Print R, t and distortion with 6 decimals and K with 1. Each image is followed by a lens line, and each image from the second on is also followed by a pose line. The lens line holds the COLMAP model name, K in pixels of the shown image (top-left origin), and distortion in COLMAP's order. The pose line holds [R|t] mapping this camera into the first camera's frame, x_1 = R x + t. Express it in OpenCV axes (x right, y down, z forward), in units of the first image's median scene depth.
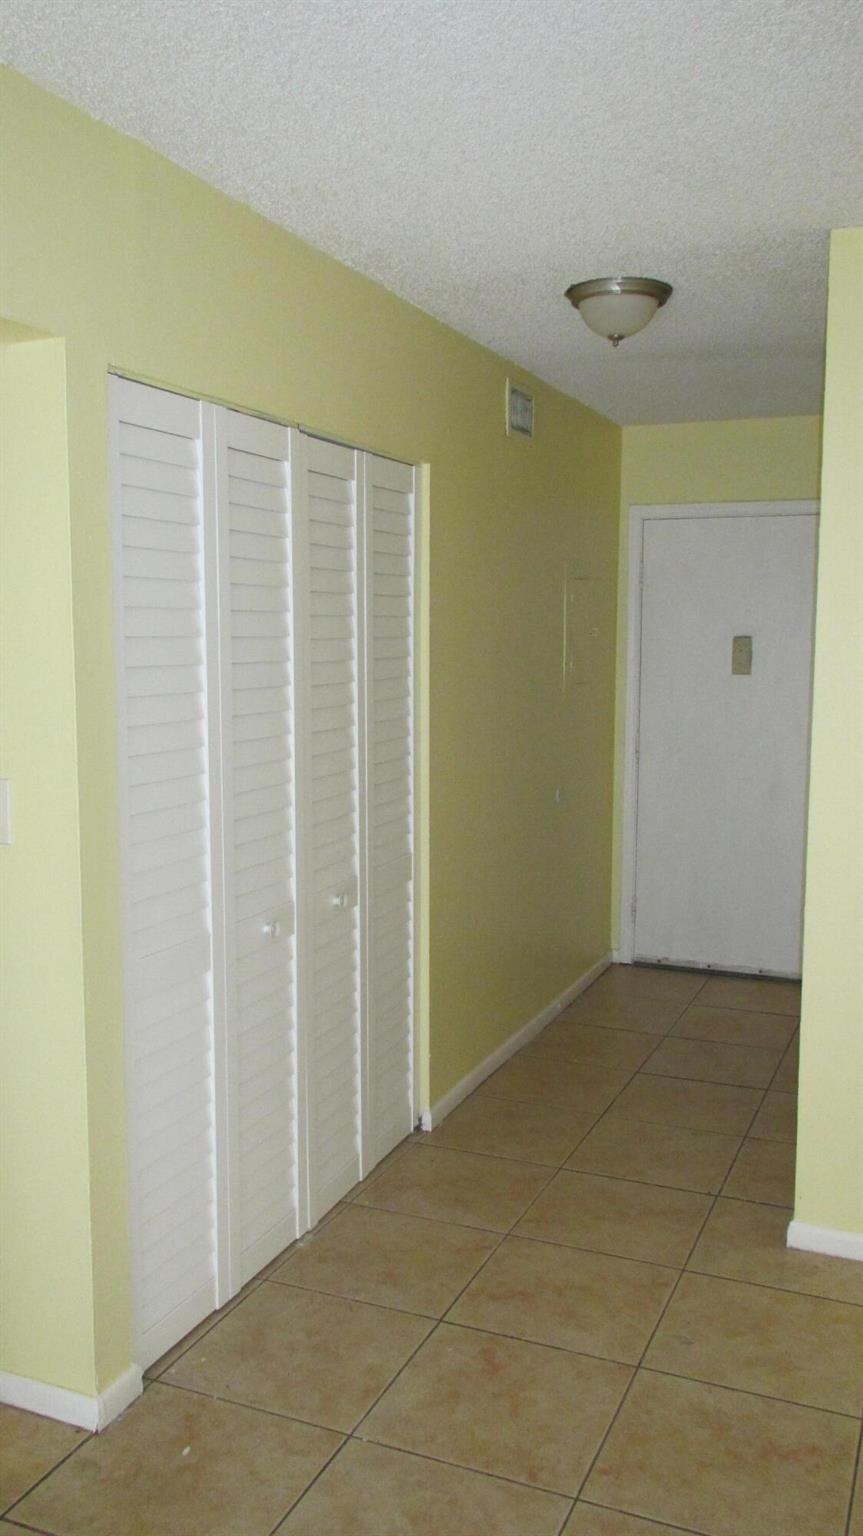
lens RADIAL K [[1271.9, 0, 428.1], [0, 1271.9, 769.1], [0, 0, 1]] dist [-0.012239, 0.004904]
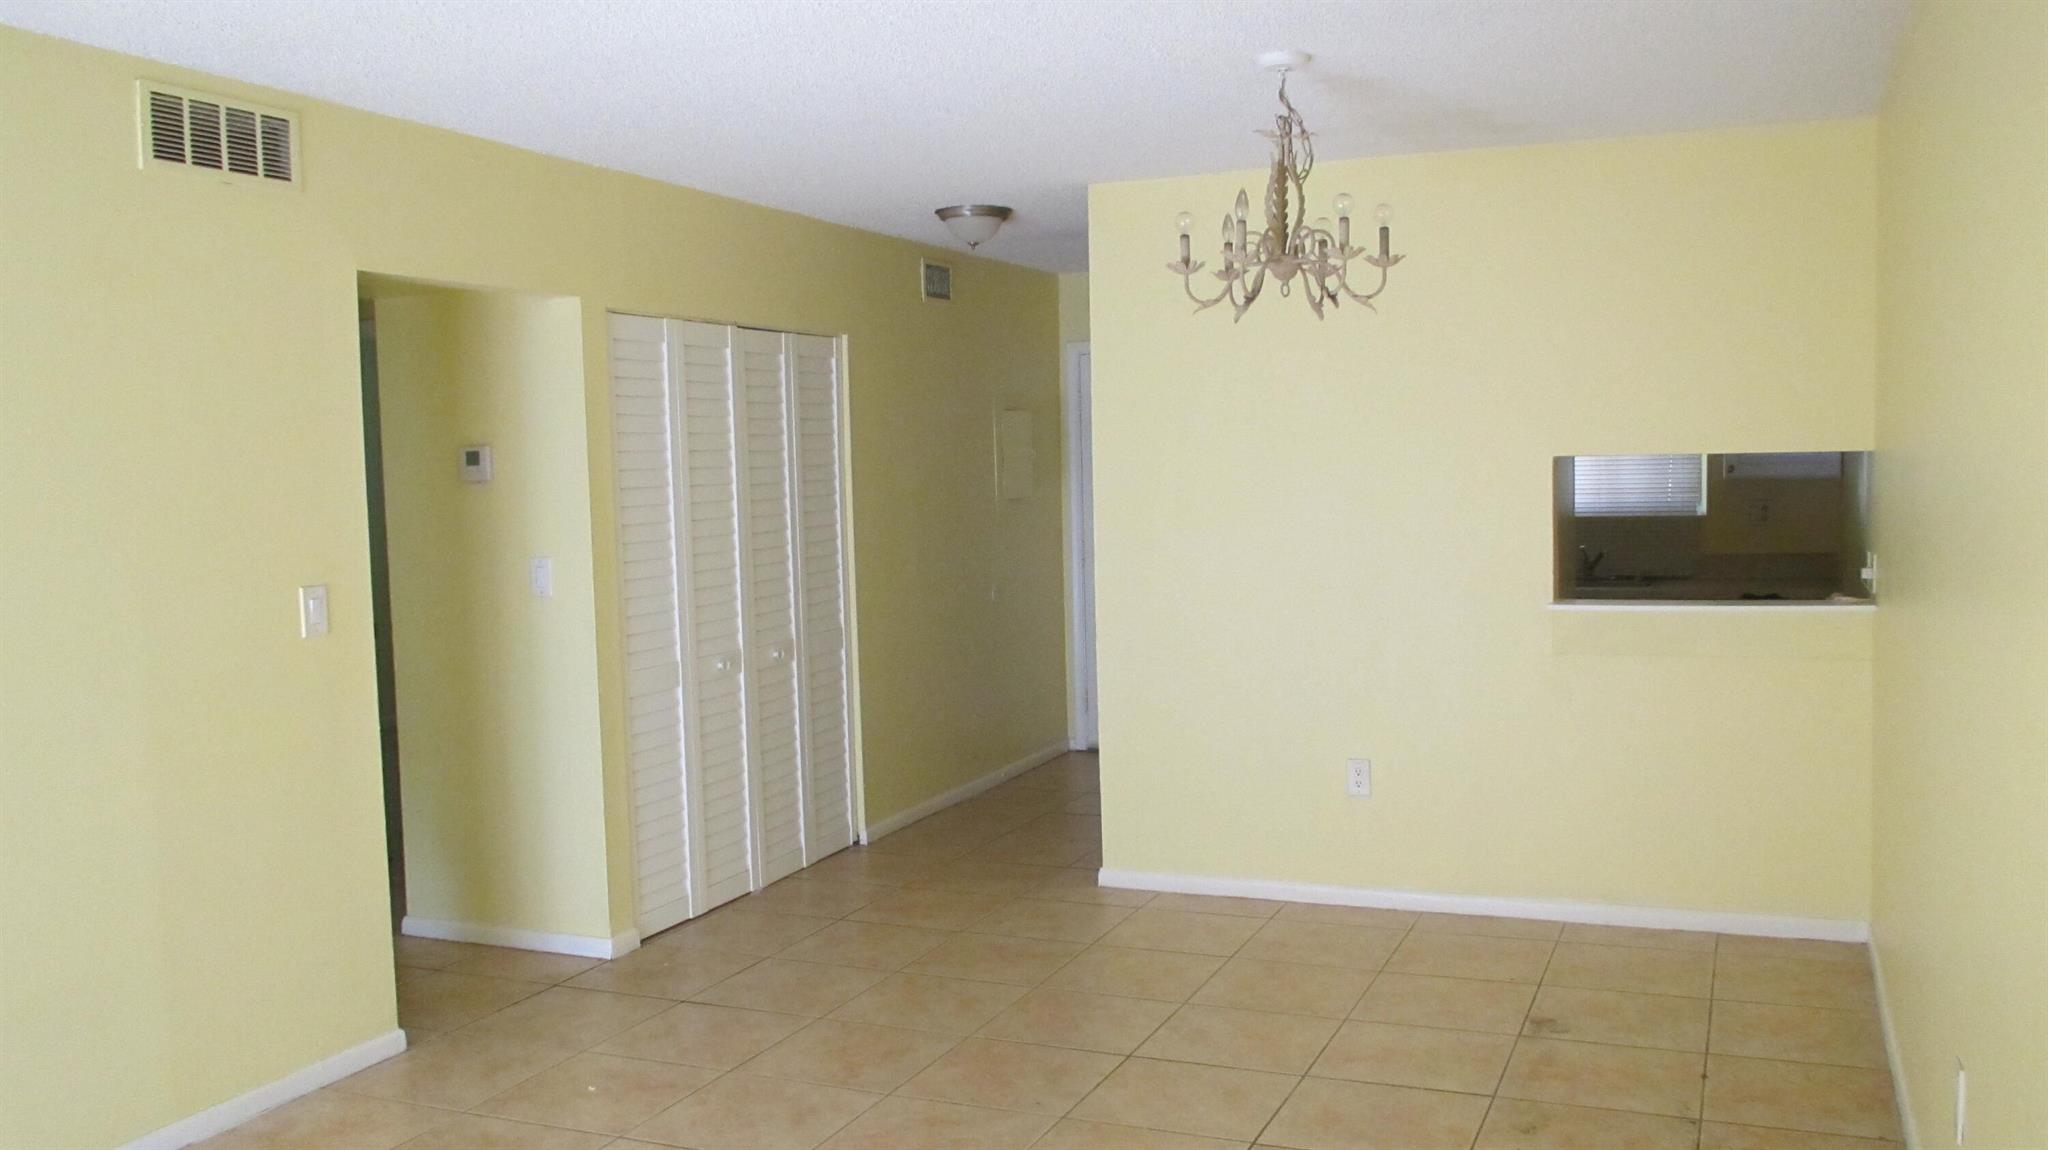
lens RADIAL K [[1695.9, 0, 1073.0], [0, 1695.9, 567.7], [0, 0, 1]] dist [-0.012239, 0.004904]
pose [[0.999332, -0.029170, 0.021993, 0.210994], [0.030010, 0.998794, -0.038860, 0.088813], [-0.020833, 0.039494, 0.999003, -0.852134]]
